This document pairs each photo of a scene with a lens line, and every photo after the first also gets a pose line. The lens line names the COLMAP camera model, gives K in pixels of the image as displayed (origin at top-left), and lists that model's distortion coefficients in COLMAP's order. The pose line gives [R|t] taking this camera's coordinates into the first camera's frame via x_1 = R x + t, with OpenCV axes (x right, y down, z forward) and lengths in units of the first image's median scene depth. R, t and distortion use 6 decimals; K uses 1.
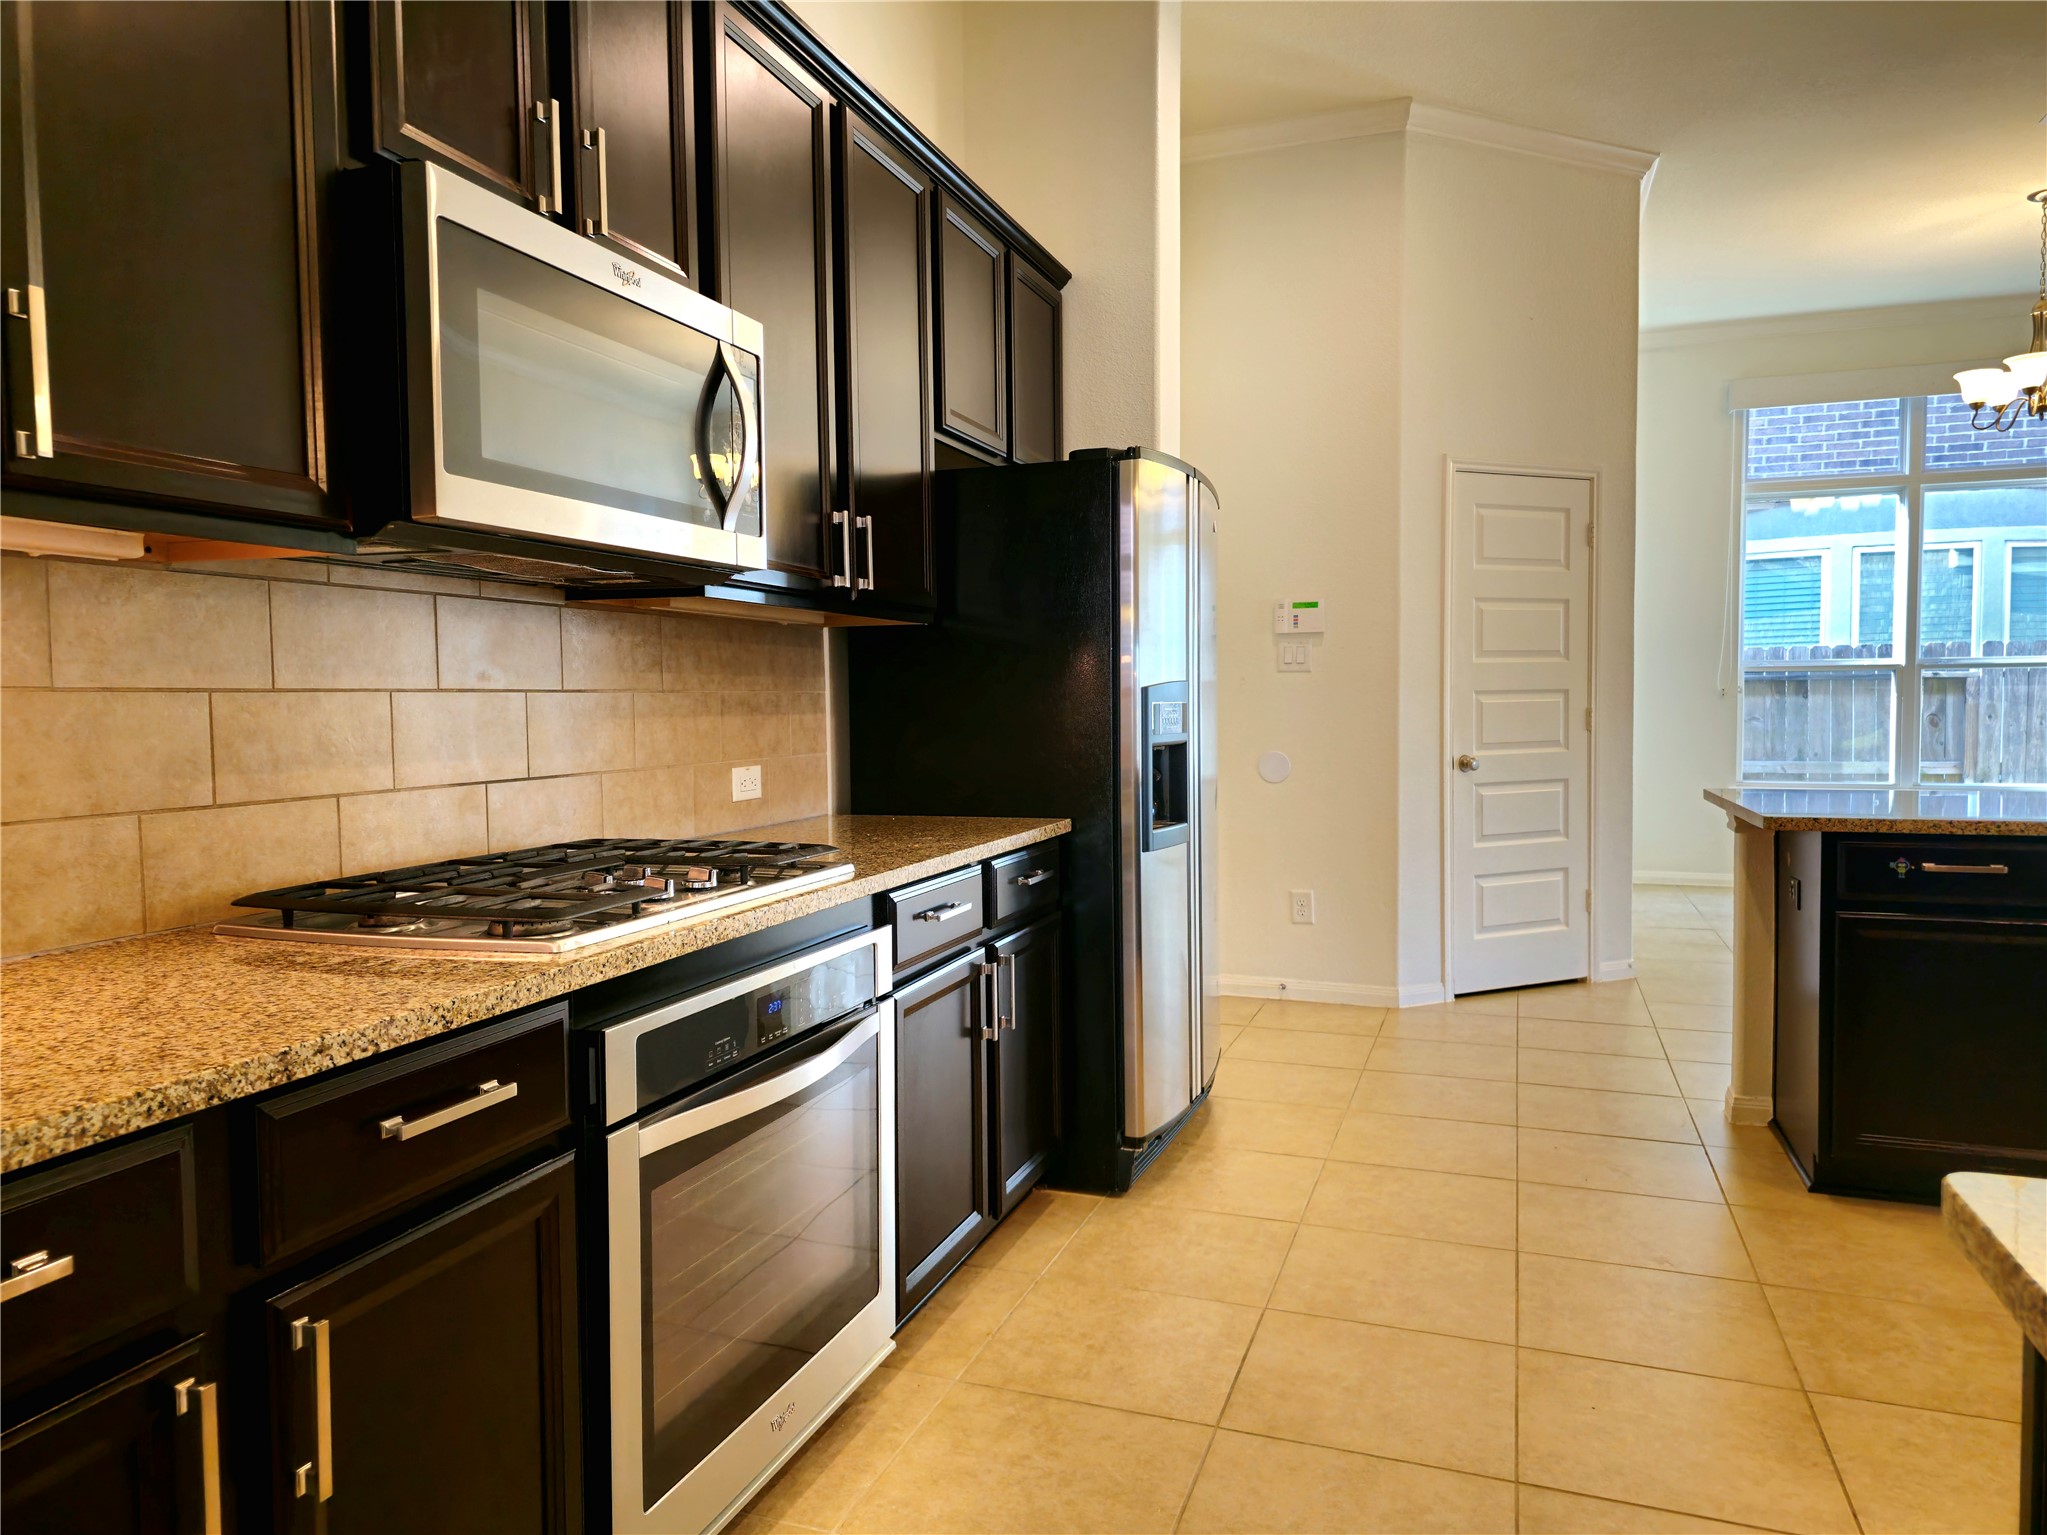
lens RADIAL K [[1367.7, 0, 1031.9], [0, 1367.7, 764.7], [0, 0, 1]] dist [0.064541, -0.064073]
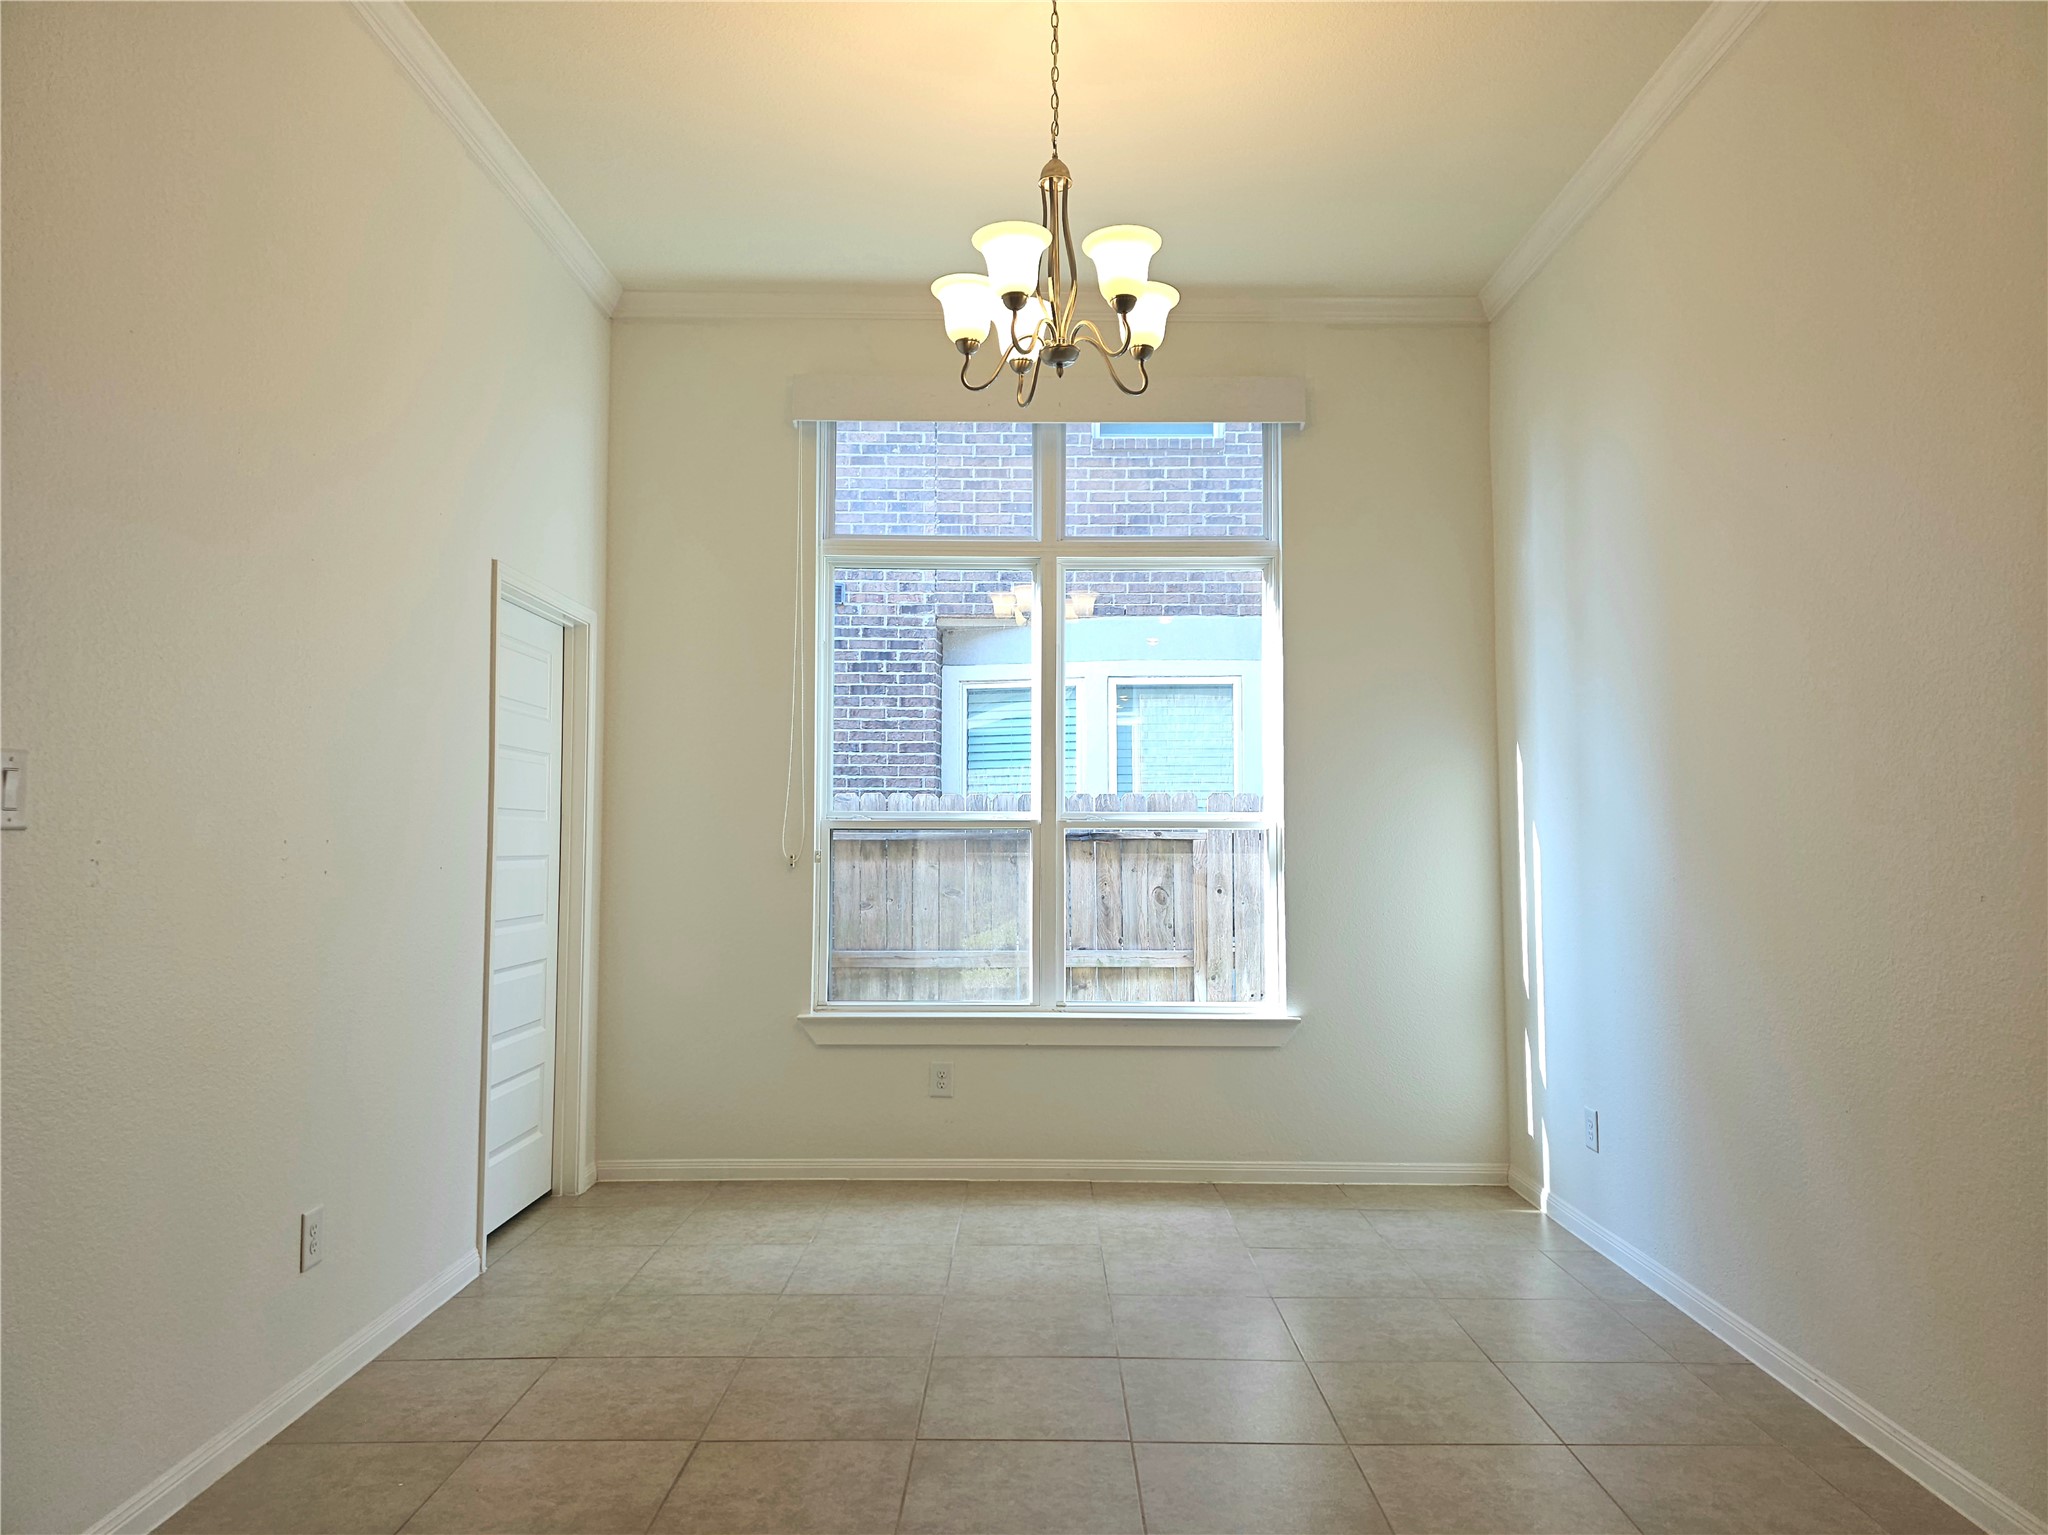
lens RADIAL K [[1352.6, 0, 1040.2], [0, 1352.6, 759.3], [0, 0, 1]] dist [0.073731, -0.076758]
pose [[0.943308, 0.029333, 0.330620, 0.630531], [0.007137, 0.994064, -0.108559, -0.047927], [-0.331842, 0.104764, 0.937500, 0.594314]]
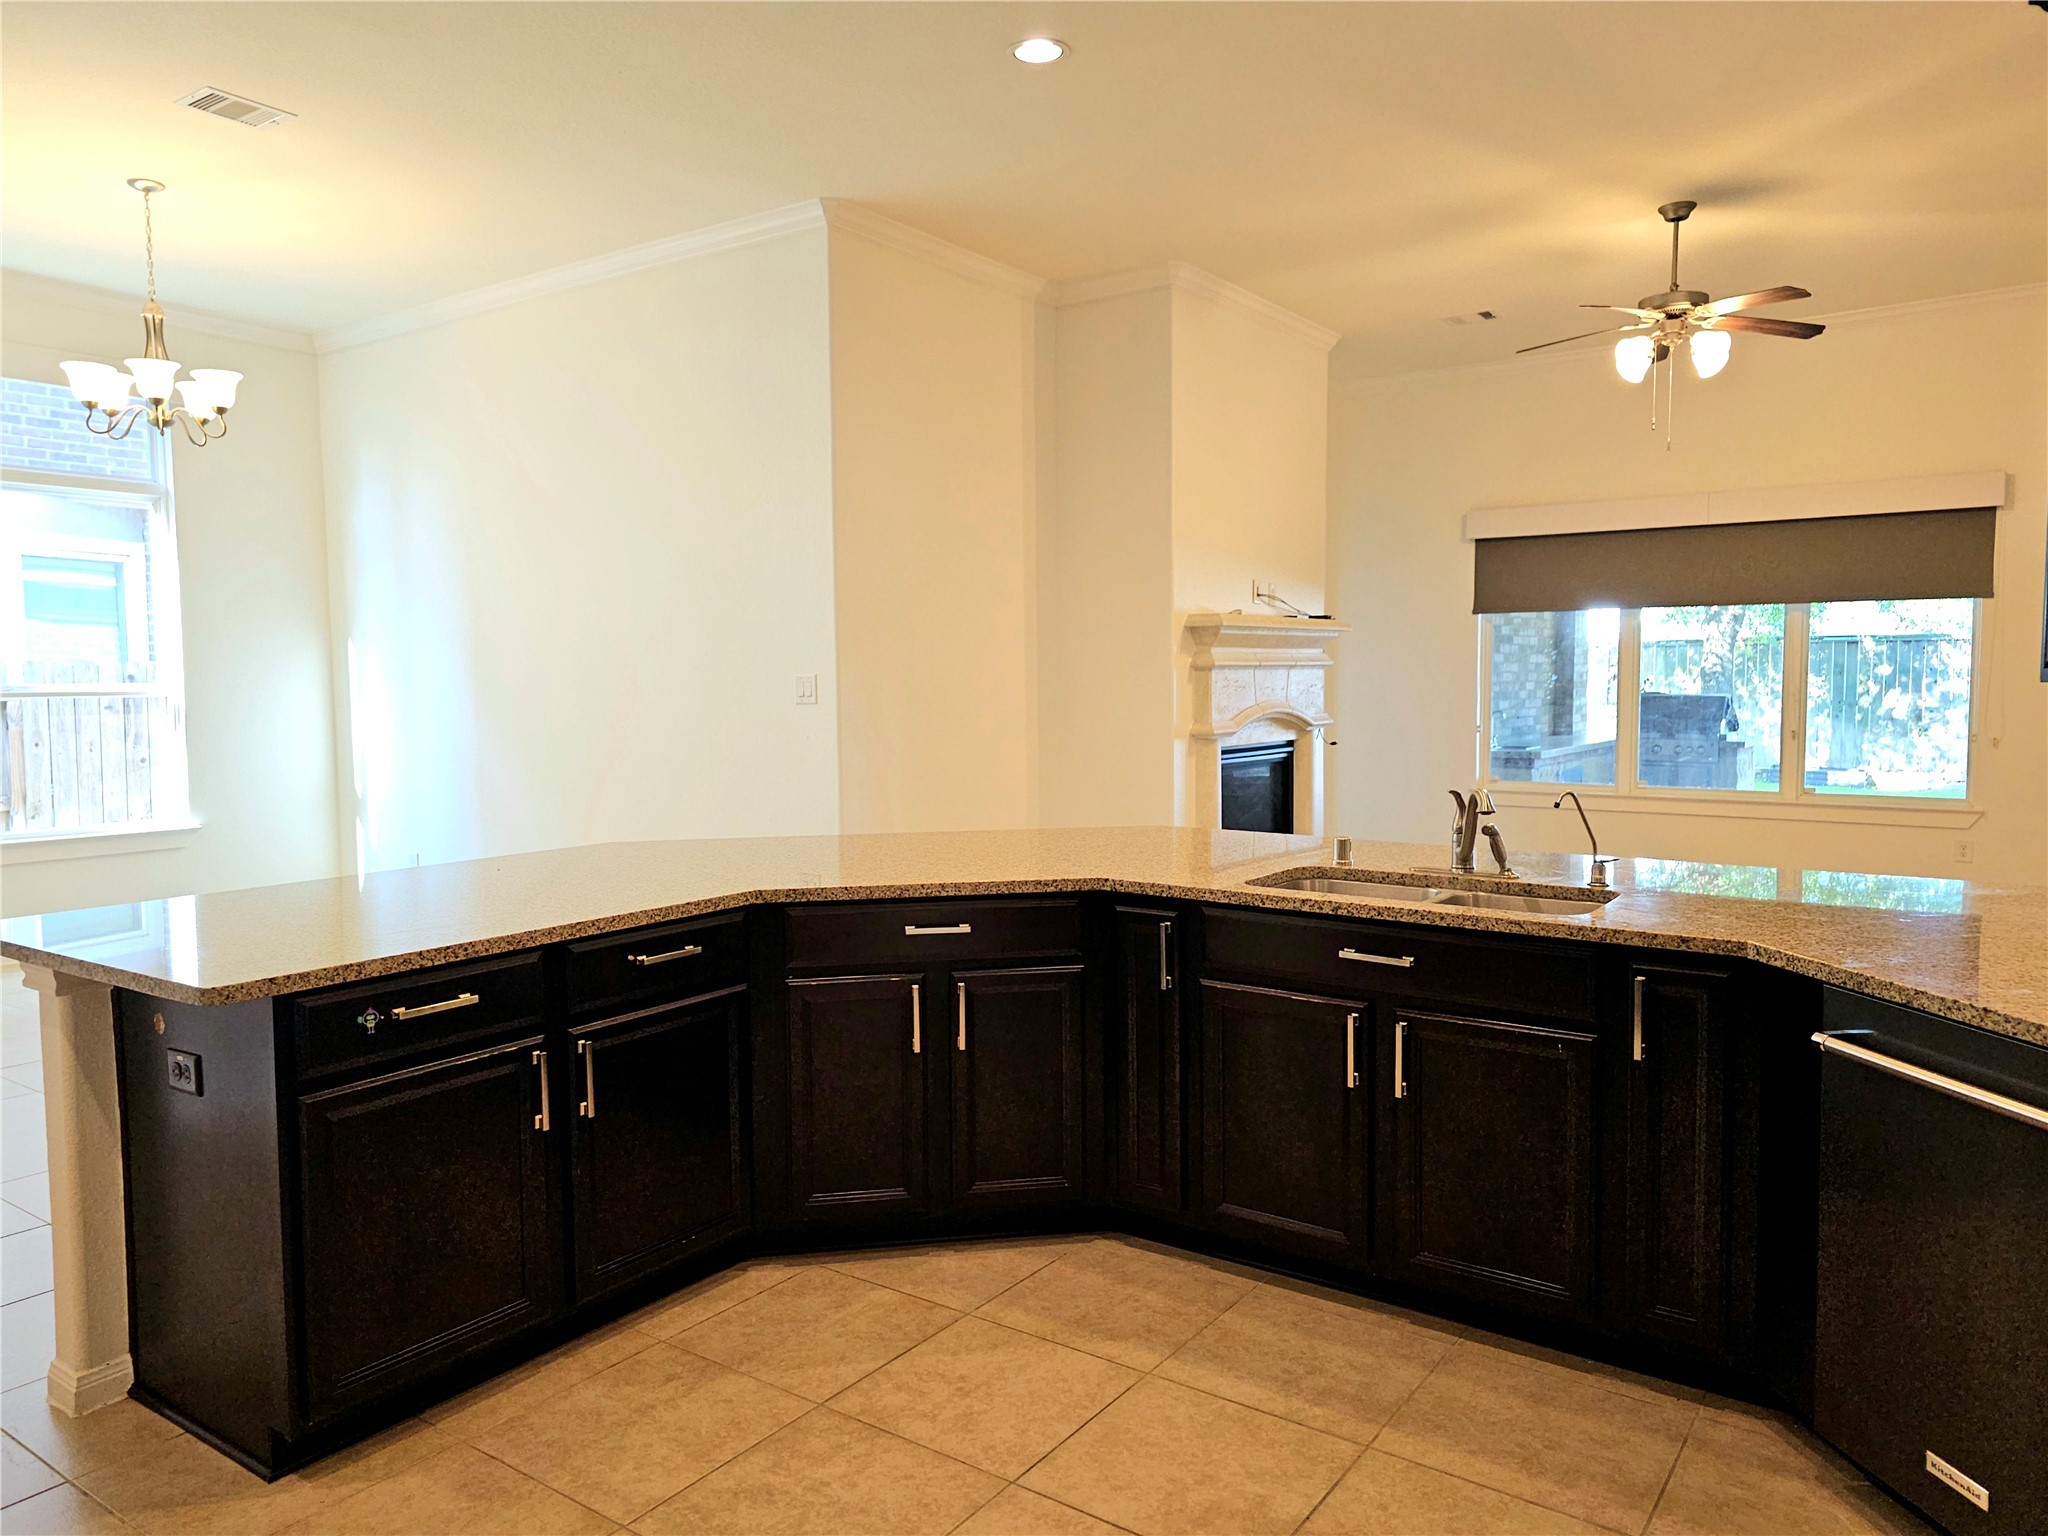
lens RADIAL K [[1389.7, 0, 1024.0], [0, 1389.7, 768.0], [0, 0, 1]] dist [0.044915, -0.029904]
pose [[0.283028, -0.054807, 0.957545, -0.010711], [0.051283, 0.997803, 0.041953, -0.045584], [-0.957740, 0.037231, 0.285216, 0.230280]]
